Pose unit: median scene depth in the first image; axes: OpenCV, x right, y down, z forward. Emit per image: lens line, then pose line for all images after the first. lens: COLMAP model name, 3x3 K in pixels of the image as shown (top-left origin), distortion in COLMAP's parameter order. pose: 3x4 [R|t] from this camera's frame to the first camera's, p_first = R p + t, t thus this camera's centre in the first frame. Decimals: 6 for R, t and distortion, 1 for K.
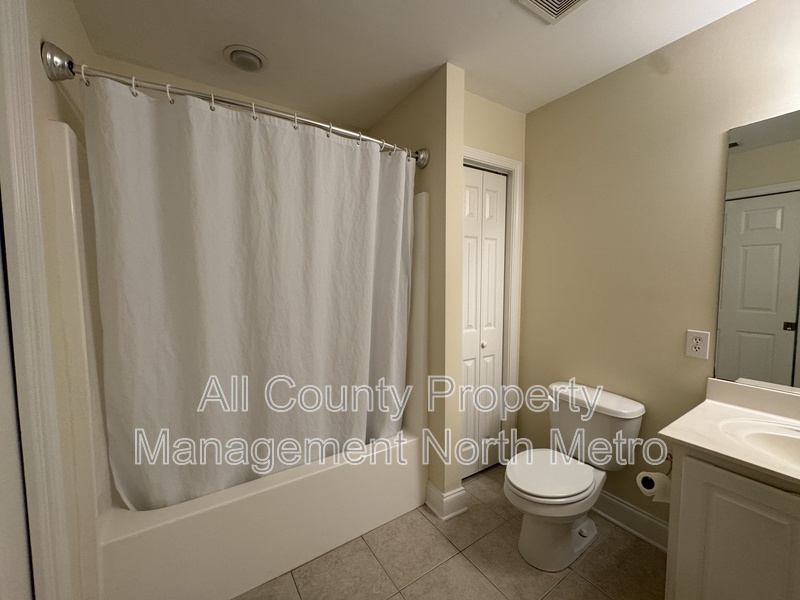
lens RADIAL K [[321.1, 0, 399.2], [0, 321.1, 300.2], [0, 0, 1]] dist [0.001278, -0.000407]
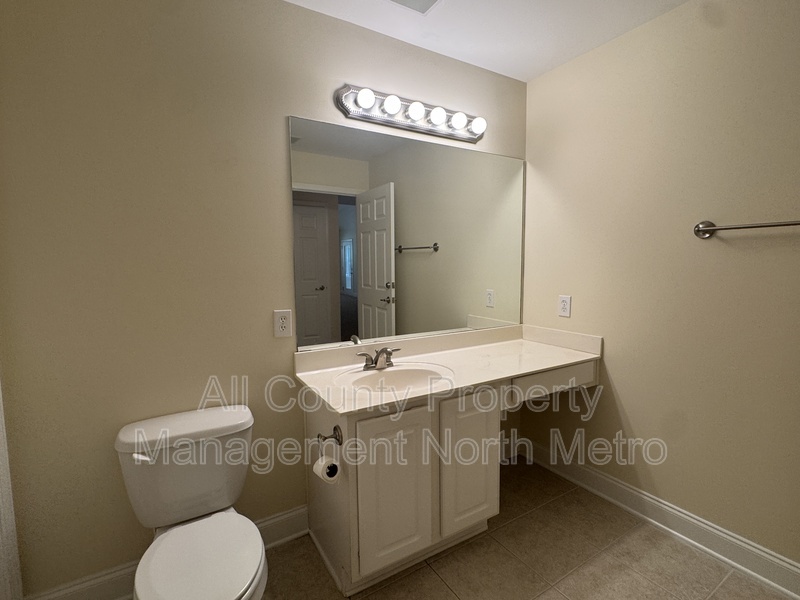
lens RADIAL K [[383.5, 0, 397.8], [0, 383.5, 300.0], [0, 0, 1]] dist [-0.000552, -0.000512]
pose [[0.030249, -0.091806, 0.995317, -0.221260], [0.075713, 0.993123, 0.089303, -0.013457], [-0.996671, 0.072657, 0.036992, 0.534119]]
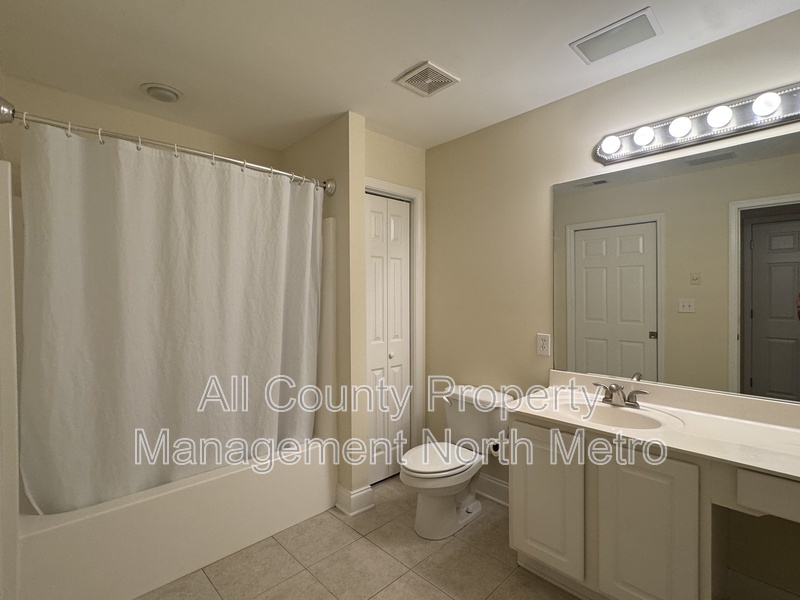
lens RADIAL K [[383.5, 0, 397.8], [0, 383.5, 300.0], [0, 0, 1]] dist [-0.000552, -0.000512]
pose [[0.982595, -0.004376, 0.185709, 0.060496], [0.015277, 0.998240, -0.057310, 0.035289], [-0.185131, 0.059150, 0.980932, -0.372644]]
